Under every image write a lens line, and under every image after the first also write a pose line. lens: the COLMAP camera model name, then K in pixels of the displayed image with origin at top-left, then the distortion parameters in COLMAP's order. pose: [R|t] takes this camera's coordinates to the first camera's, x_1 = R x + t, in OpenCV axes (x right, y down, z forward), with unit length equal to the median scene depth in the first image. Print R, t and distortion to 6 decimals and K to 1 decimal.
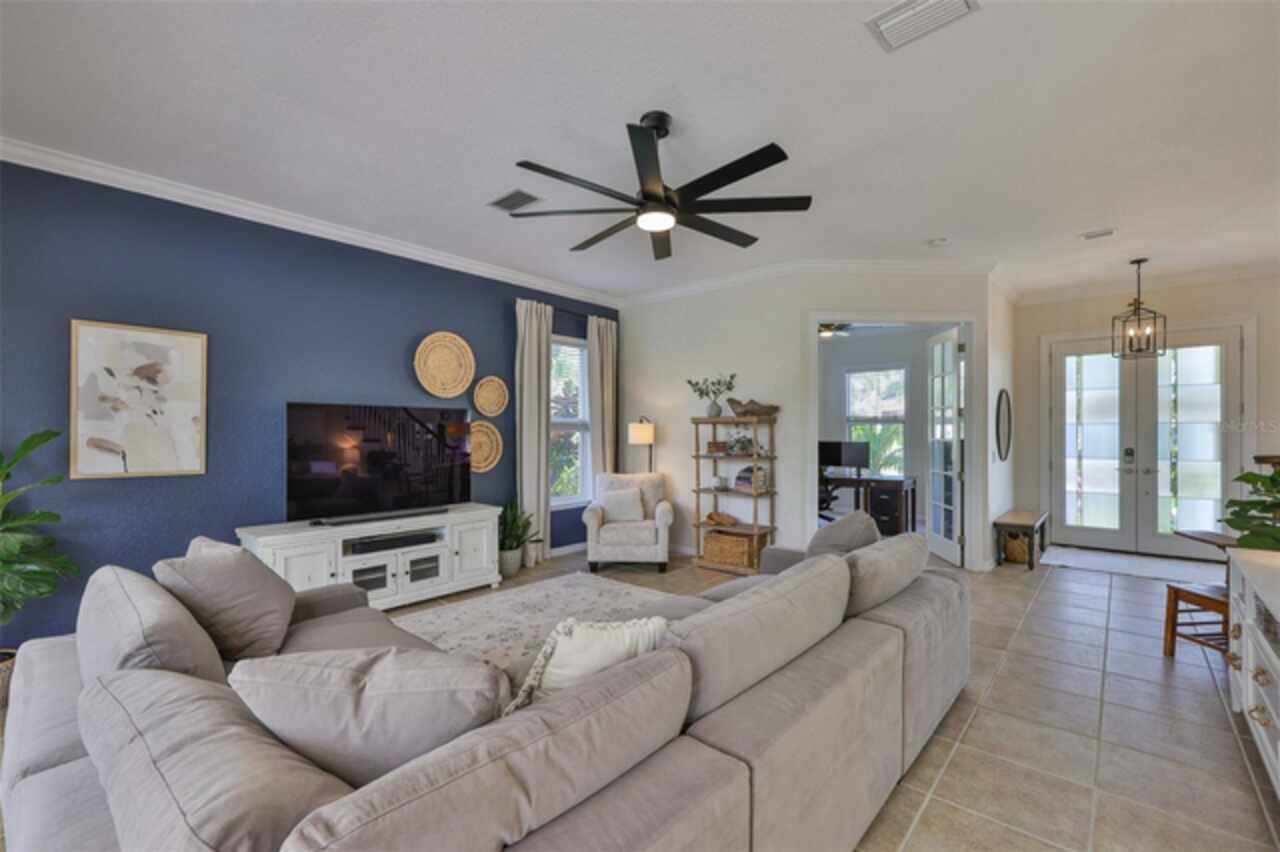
lens RADIAL K [[539.1, 0, 637.0], [0, 539.1, 438.6], [0, 0, 1]] dist [-0.005934, 0.002050]
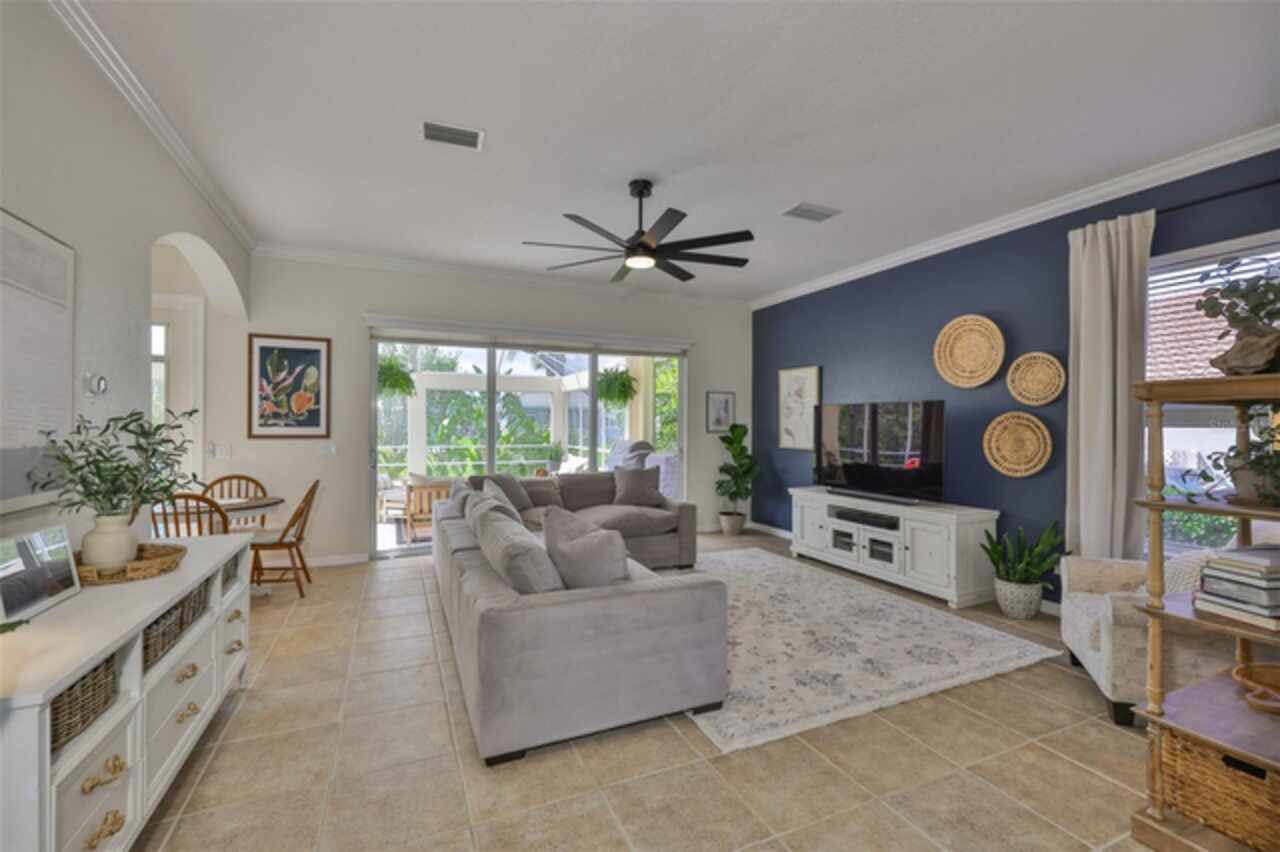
lens RADIAL K [[539.1, 0, 633.8], [0, 539.1, 425.0], [0, 0, 1]] dist [-0.005934, 0.002050]
pose [[-0.413990, 0.000977, -0.910281, 0.728100], [-0.013343, 0.999885, 0.007141, -0.012557], [0.910184, 0.015102, -0.413930, 0.898493]]
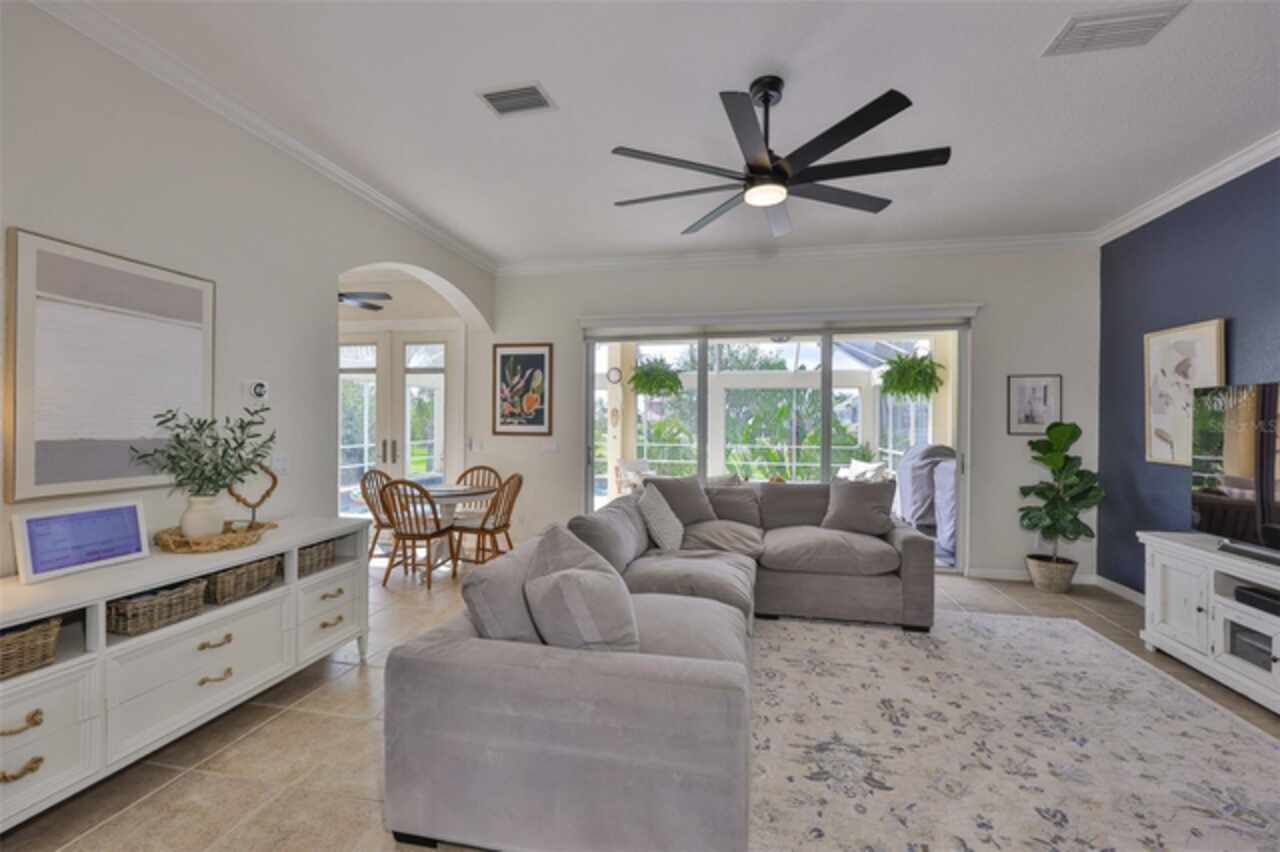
lens RADIAL K [[539.1, 0, 637.2], [0, 539.1, 425.1], [0, 0, 1]] dist [-0.005934, 0.002050]
pose [[-0.868586, 0.000117, -0.495538, 0.408041], [-0.008351, 0.999854, 0.014874, -0.011825], [0.495467, 0.017058, -0.868459, 1.000714]]
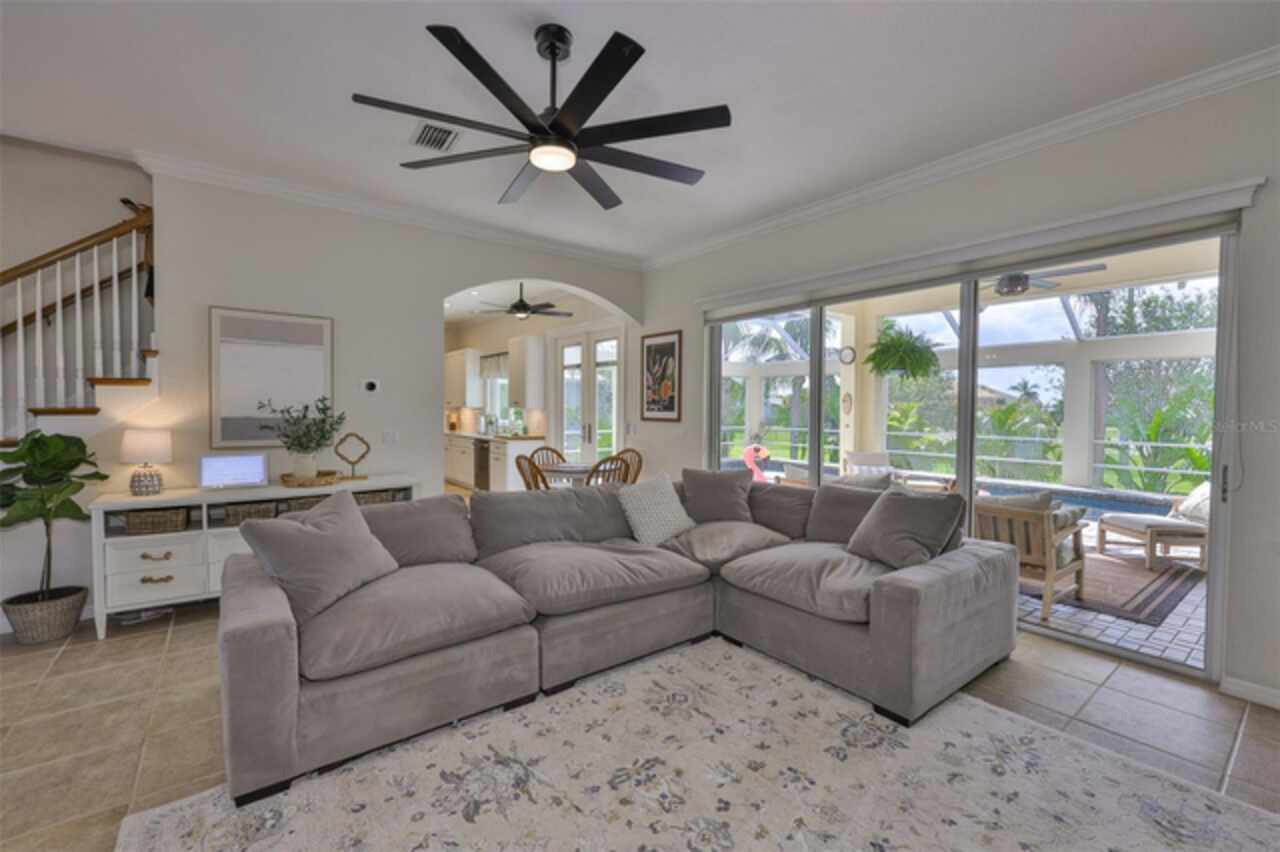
lens RADIAL K [[539.1, 0, 644.0], [0, 539.1, 422.9], [0, 0, 1]] dist [-0.005934, 0.002050]
pose [[-0.983103, -0.007205, 0.182910, -0.155986], [-0.000600, 0.999347, 0.036137, -0.010356], [-0.183051, 0.035416, -0.982465, 1.070645]]
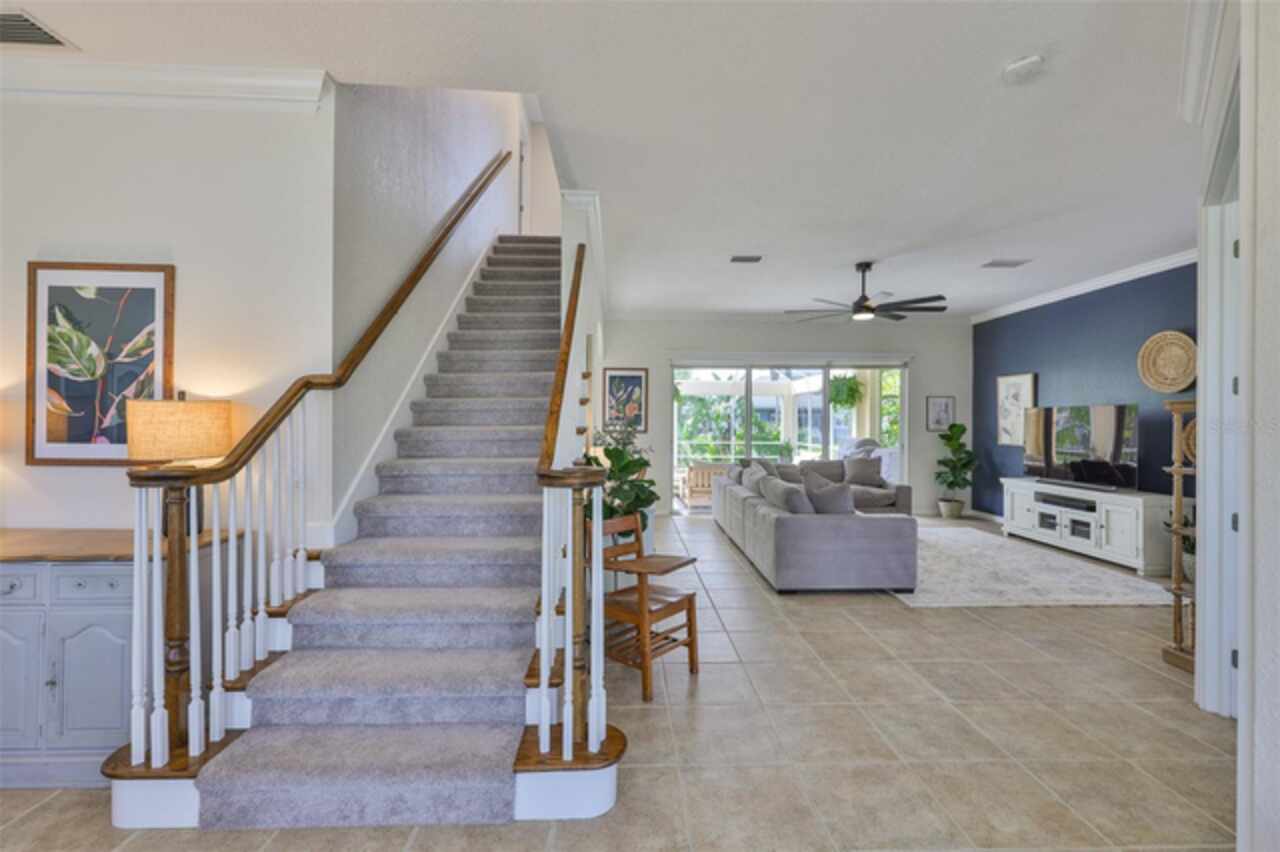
lens RADIAL K [[539.1, 0, 638.2], [0, 539.1, 426.1], [0, 0, 1]] dist [-0.005934, 0.002050]
pose [[-0.732768, 0.002624, -0.680474, 1.163075], [-0.010668, 0.999825, 0.015343, -0.016536], [0.680395, 0.018503, -0.732612, 1.106302]]
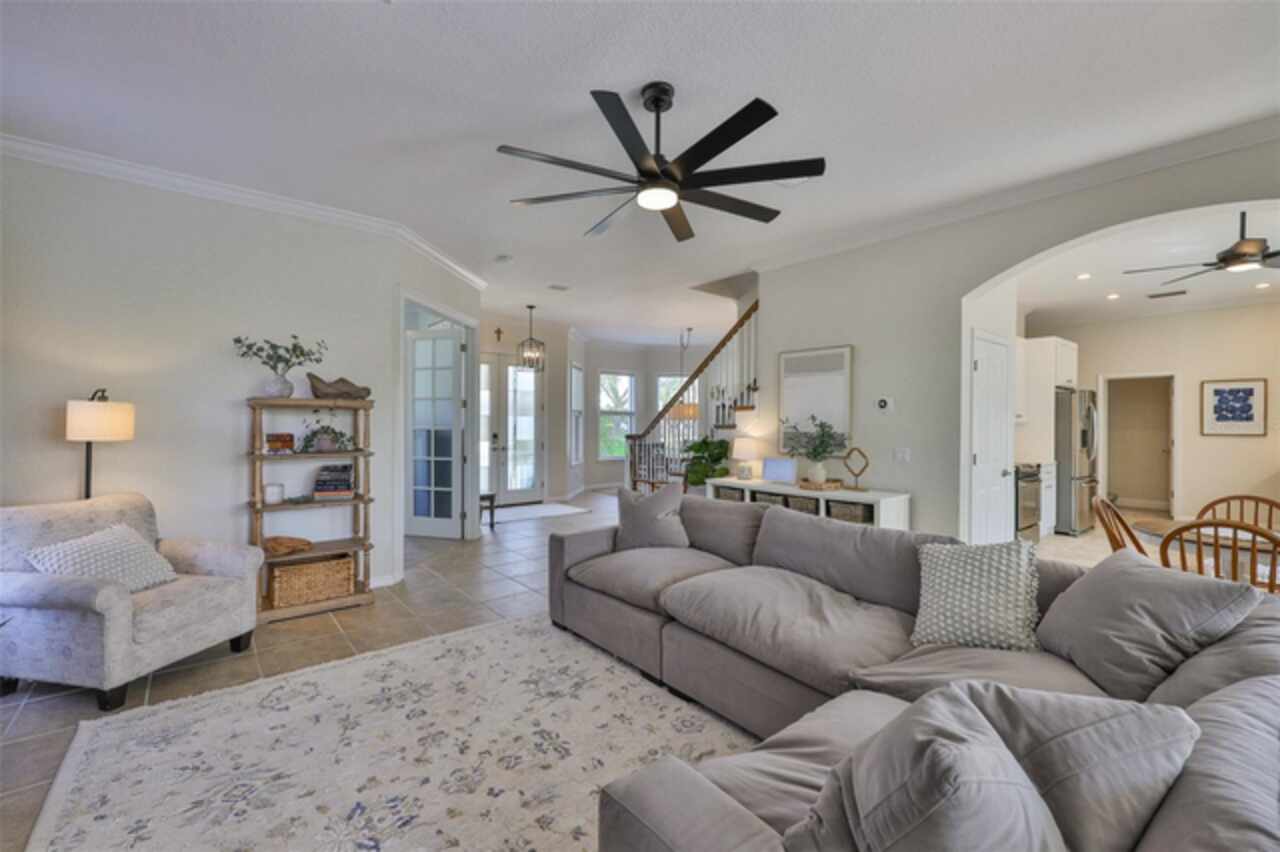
lens RADIAL K [[539.1, 0, 638.6], [0, 539.1, 425.1], [0, 0, 1]] dist [-0.005934, 0.002050]
pose [[0.160960, -0.003215, 0.986956, -0.534008], [0.005496, 0.999982, 0.002361, -0.005730], [-0.986946, 0.005044, 0.160975, 0.513716]]
